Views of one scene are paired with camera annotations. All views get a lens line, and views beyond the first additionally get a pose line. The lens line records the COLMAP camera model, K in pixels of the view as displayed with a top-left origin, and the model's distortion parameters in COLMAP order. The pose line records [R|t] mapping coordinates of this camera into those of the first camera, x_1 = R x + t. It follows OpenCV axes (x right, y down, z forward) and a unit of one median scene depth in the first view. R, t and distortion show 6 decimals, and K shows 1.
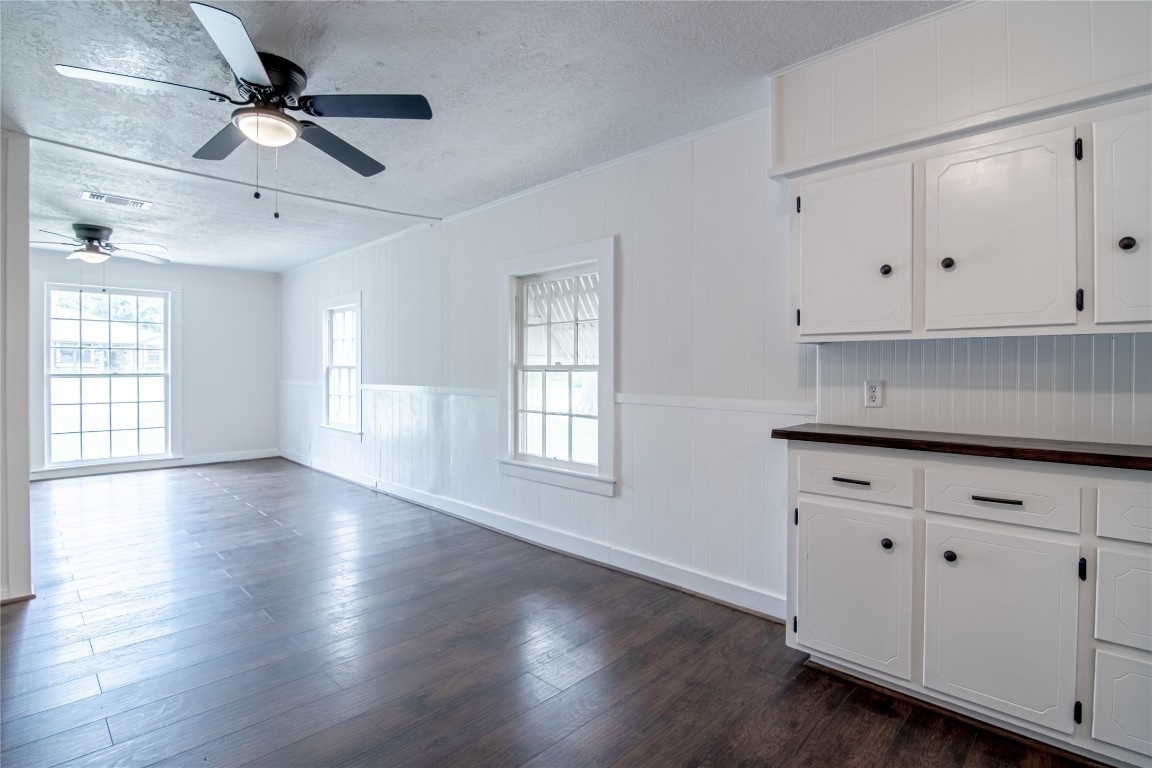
lens RADIAL K [[567.2, 0, 566.4], [0, 567.2, 378.5], [0, 0, 1]] dist [0.000837, -0.013380]
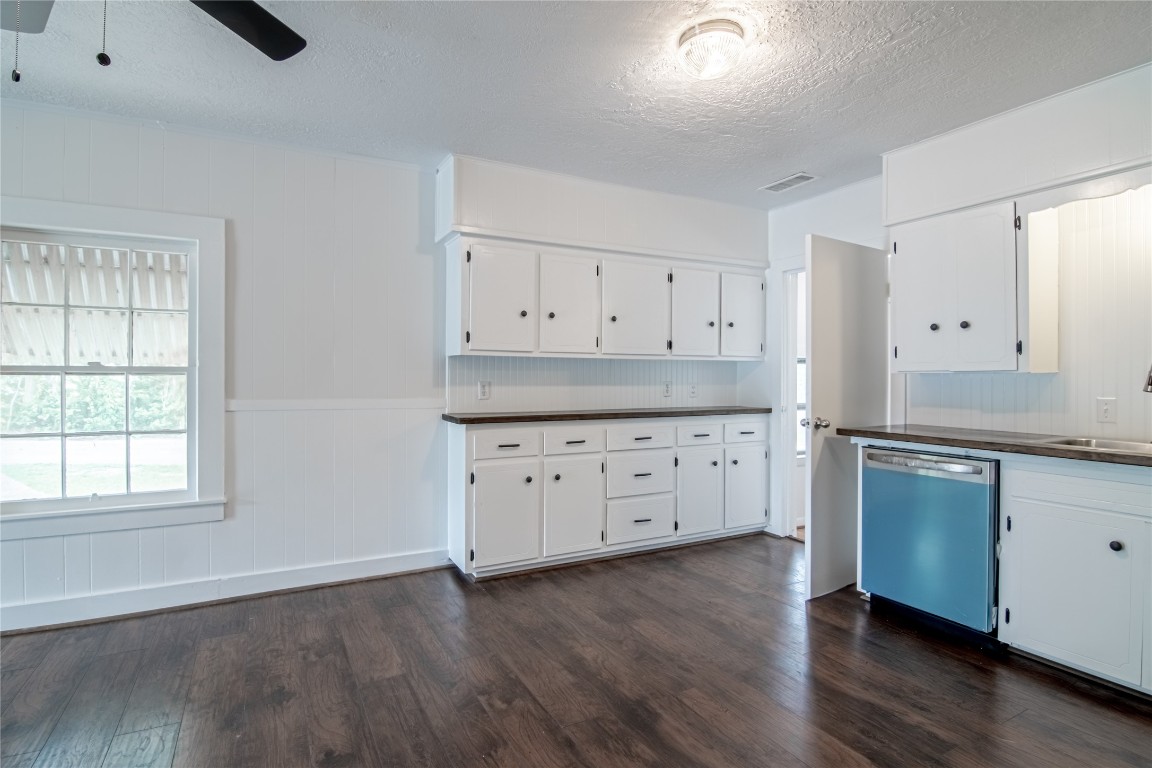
lens RADIAL K [[567.2, 0, 566.4], [0, 567.2, 378.5], [0, 0, 1]] dist [0.000837, -0.013380]
pose [[0.292077, -0.007050, 0.956369, -0.845713], [0.007940, 0.999956, 0.004946, -0.009858], [-0.956362, 0.006148, 0.292120, 0.351449]]
